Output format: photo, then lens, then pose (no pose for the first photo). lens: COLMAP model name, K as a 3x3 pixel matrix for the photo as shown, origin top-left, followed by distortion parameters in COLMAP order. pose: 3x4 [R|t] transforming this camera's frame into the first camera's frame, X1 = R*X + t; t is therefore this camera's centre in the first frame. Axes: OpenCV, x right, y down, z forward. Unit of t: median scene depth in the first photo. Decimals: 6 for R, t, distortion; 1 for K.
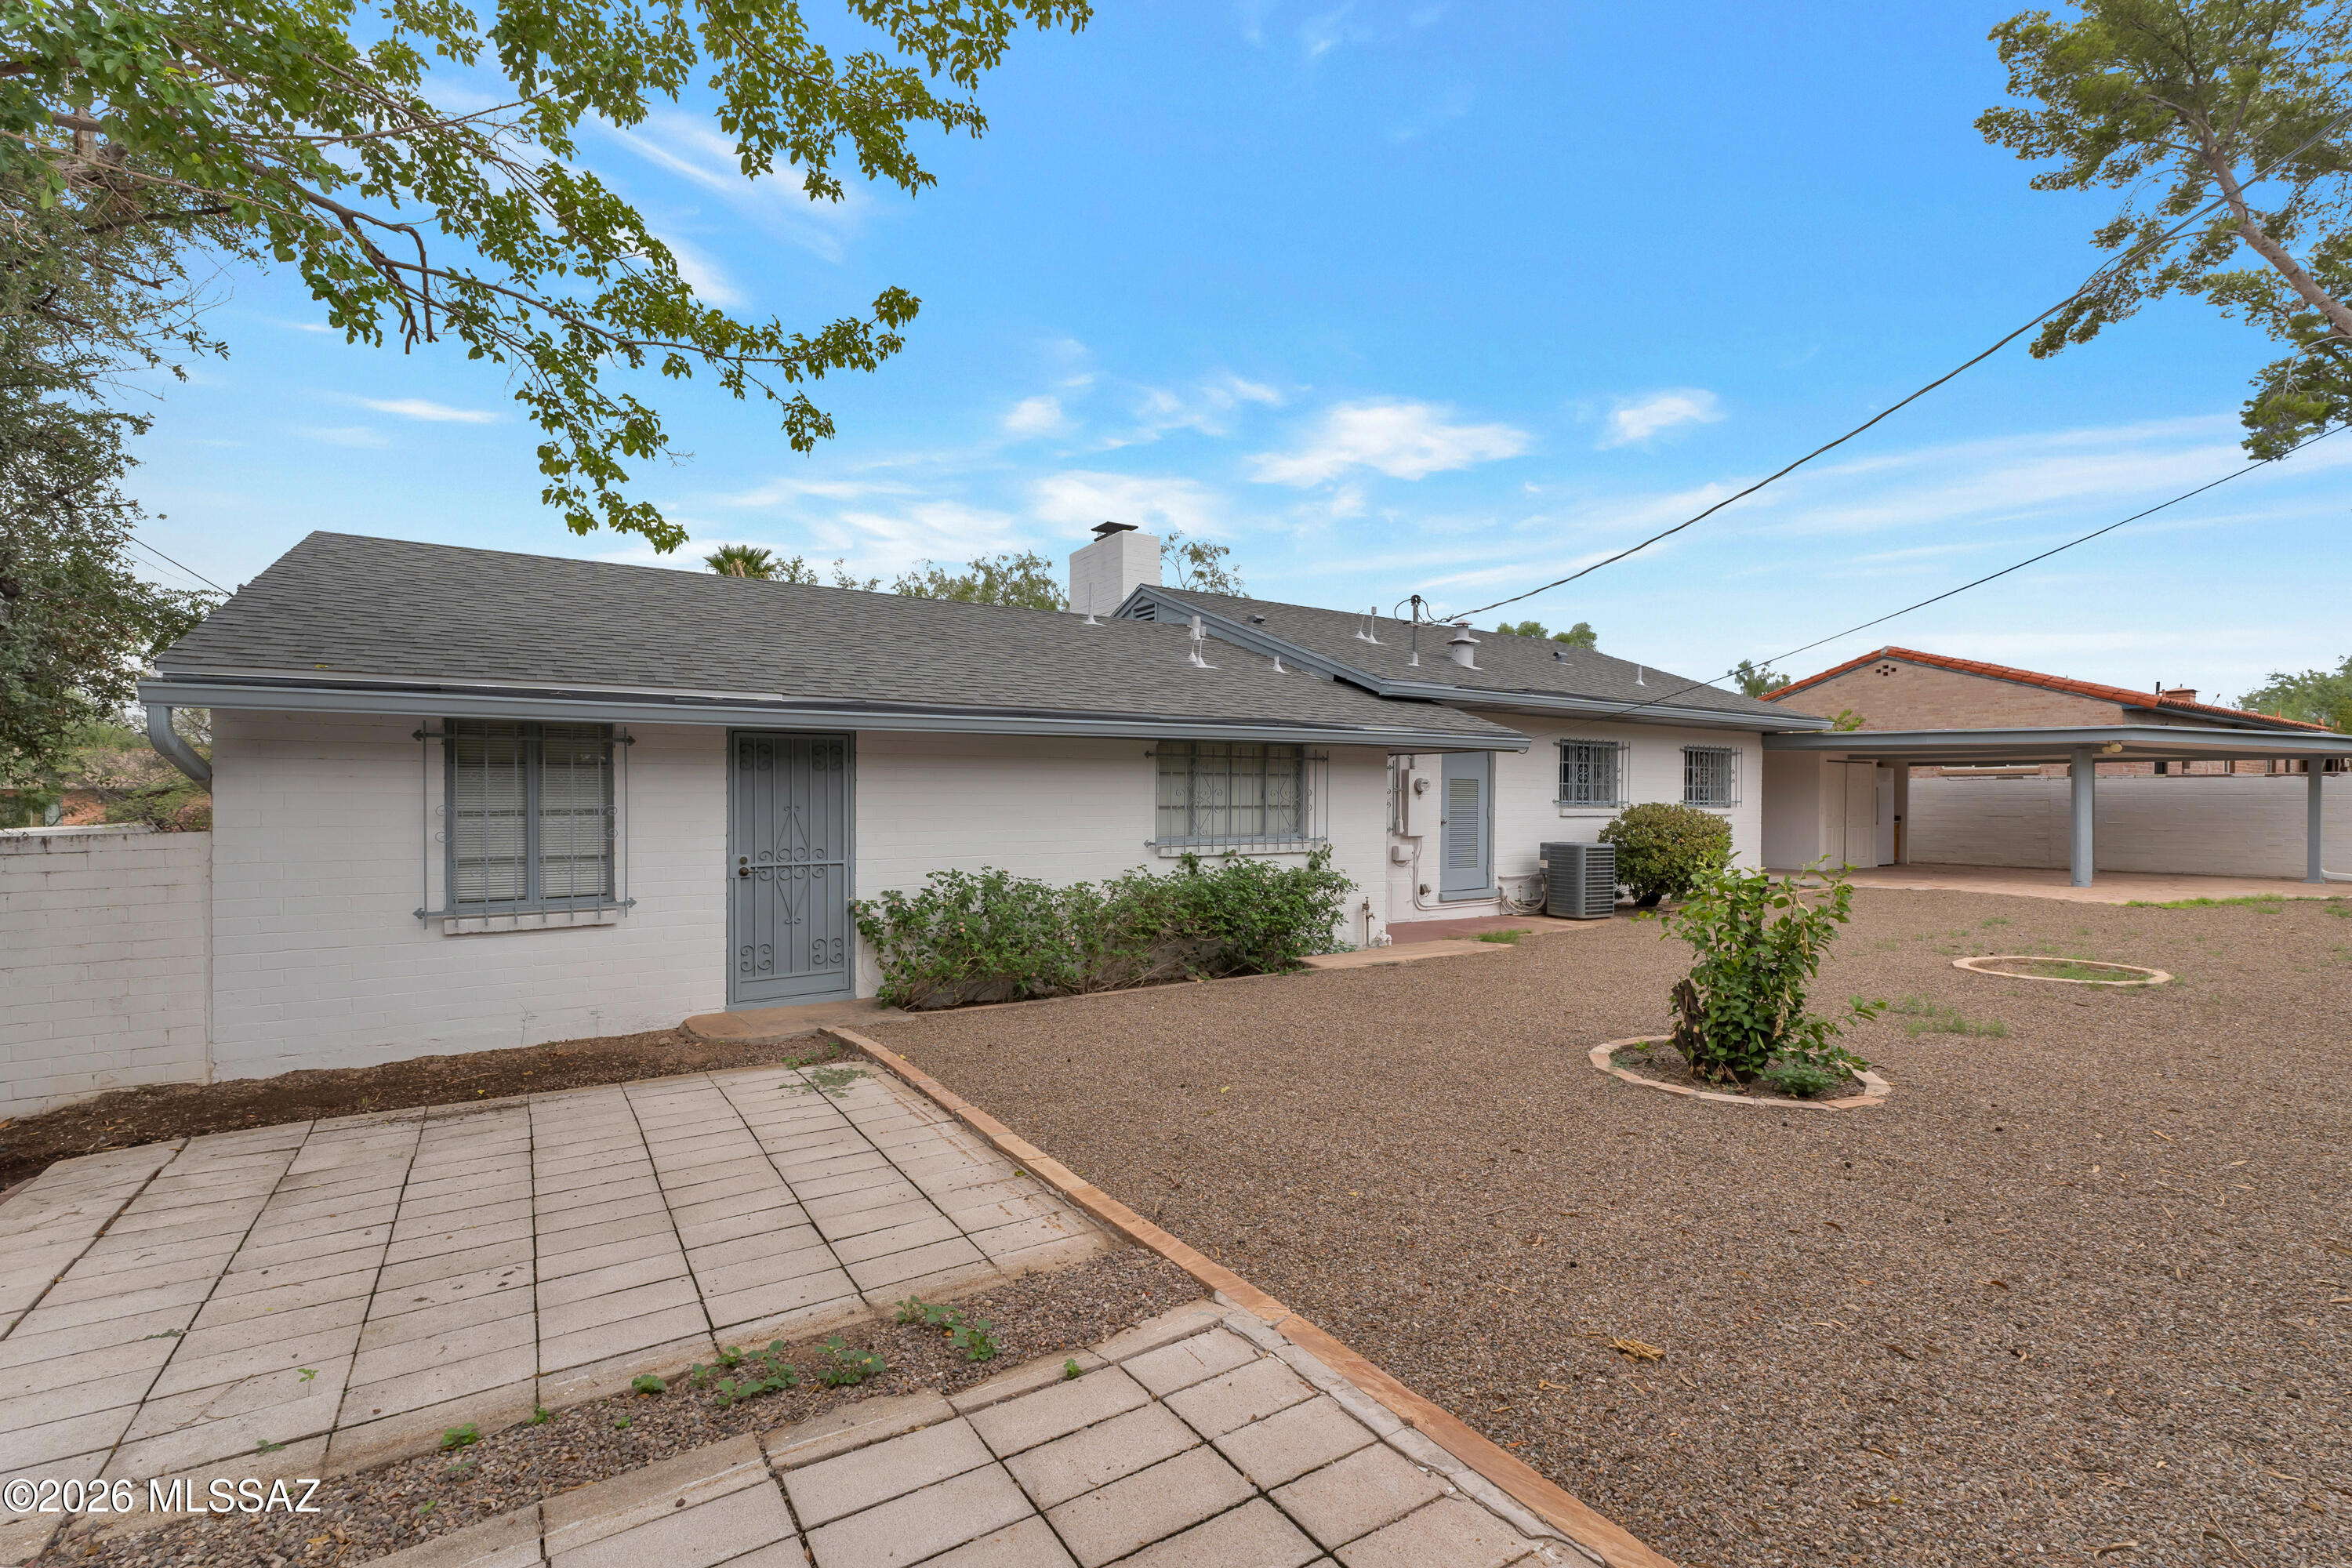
lens RADIAL K [[1008.5, 0, 1178.5], [0, 1008.5, 790.8], [0, 0, 1]] dist [0.005974, -0.000216]
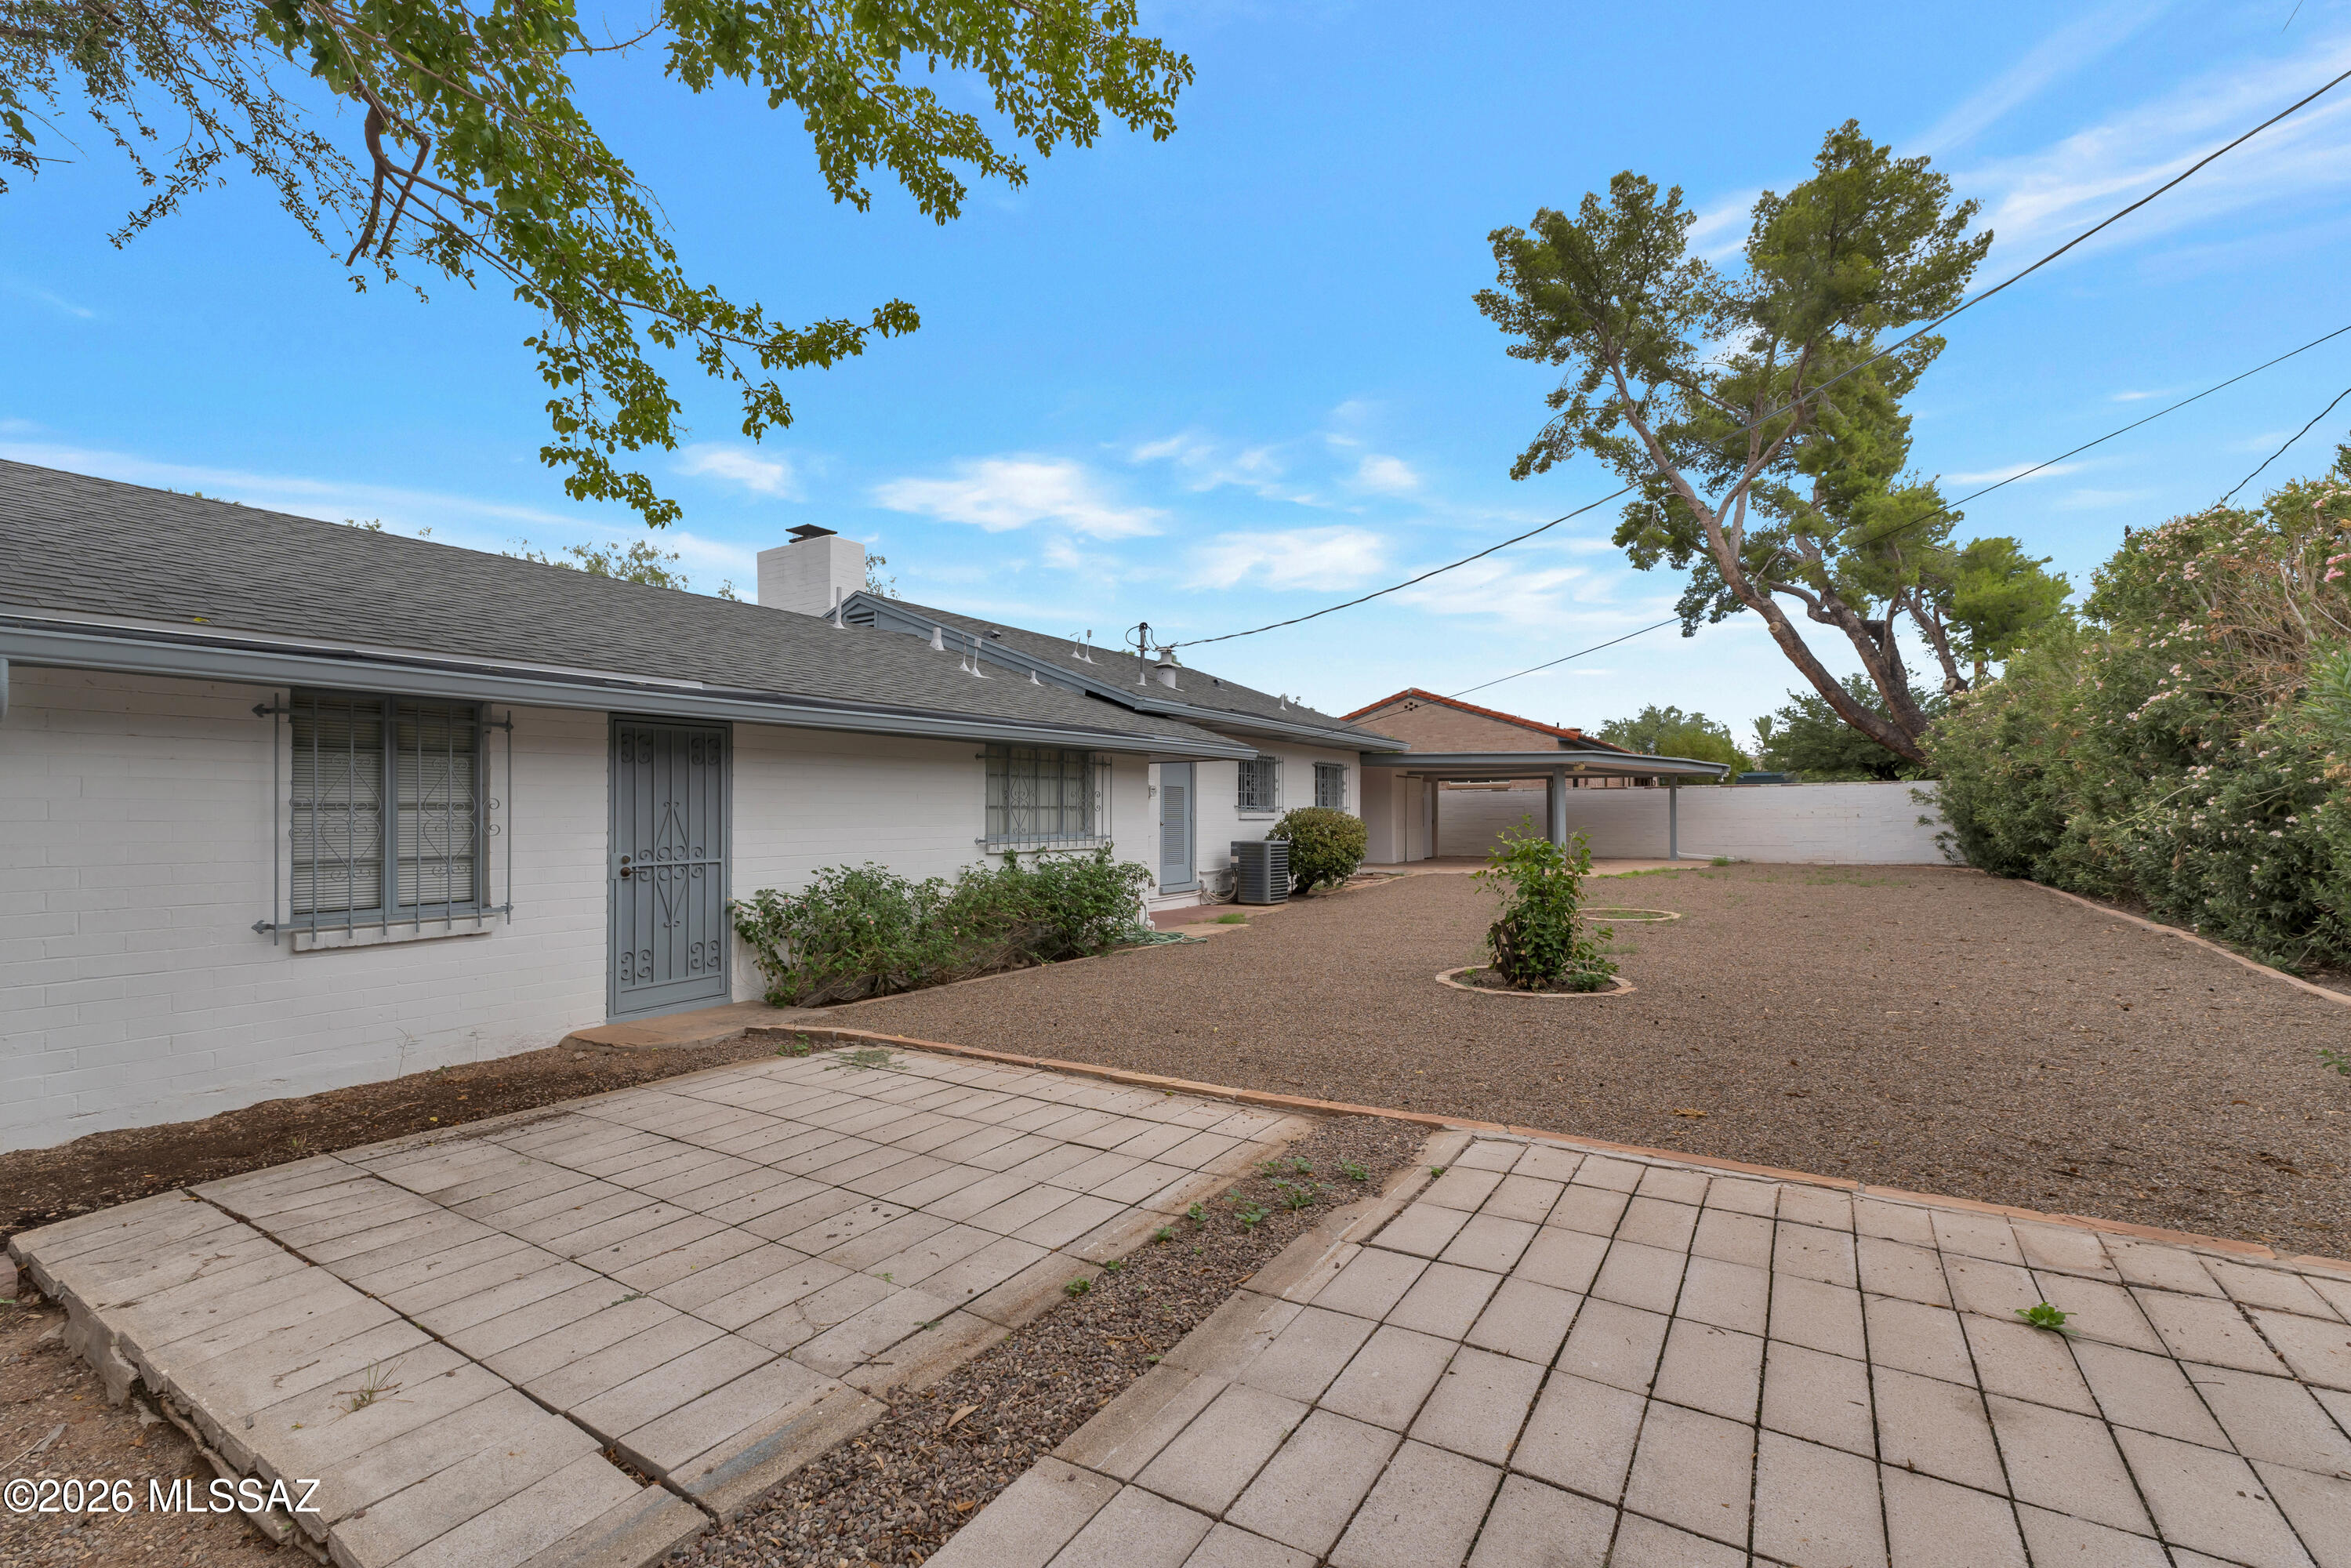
lens RADIAL K [[983.1, 0, 1189.6], [0, 983.1, 787.9], [0, 0, 1]] dist [0.003033, 0.000178]
pose [[0.911612, 0.002070, 0.411046, -0.347264], [0.006241, 0.999802, -0.018876, 0.024688], [-0.411004, 0.019772, 0.911419, -0.038057]]
